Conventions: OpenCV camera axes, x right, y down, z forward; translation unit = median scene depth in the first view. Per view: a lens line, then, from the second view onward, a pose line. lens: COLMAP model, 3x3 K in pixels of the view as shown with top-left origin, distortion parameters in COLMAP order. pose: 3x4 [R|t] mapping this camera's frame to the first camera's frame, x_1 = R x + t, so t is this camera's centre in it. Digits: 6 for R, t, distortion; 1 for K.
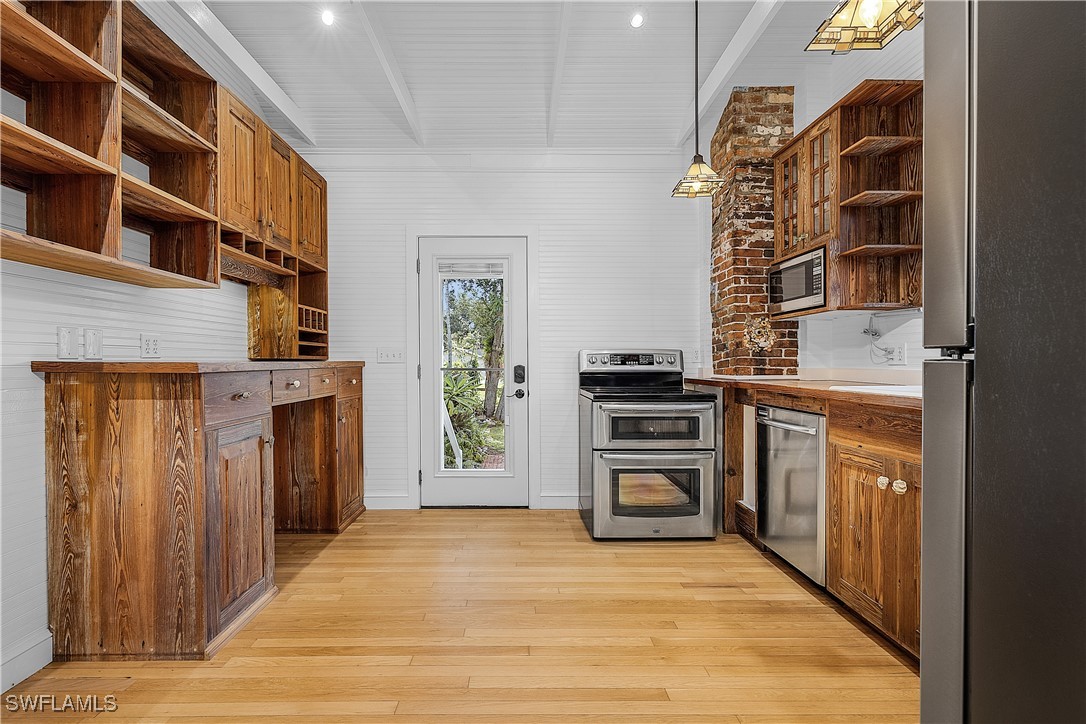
lens RADIAL K [[464.6, 0, 523.8], [0, 464.6, 359.1], [0, 0, 1]] dist [0.000413, -0.000087]
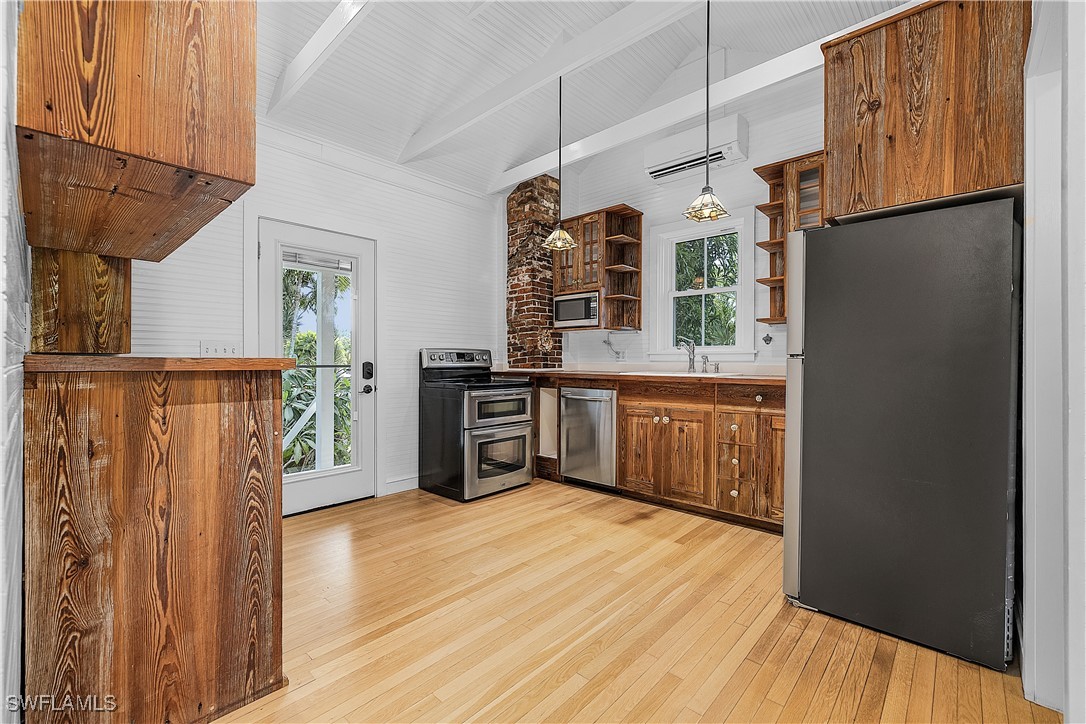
lens RADIAL K [[457.7, 0, 544.0], [0, 457.7, 354.6], [0, 0, 1]] dist [-0.000216, -0.000540]
pose [[0.678286, 0.009846, 0.734732, -0.686143], [-0.006510, 0.999952, -0.007389, 0.002332], [-0.734769, 0.000229, 0.678317, 0.015238]]
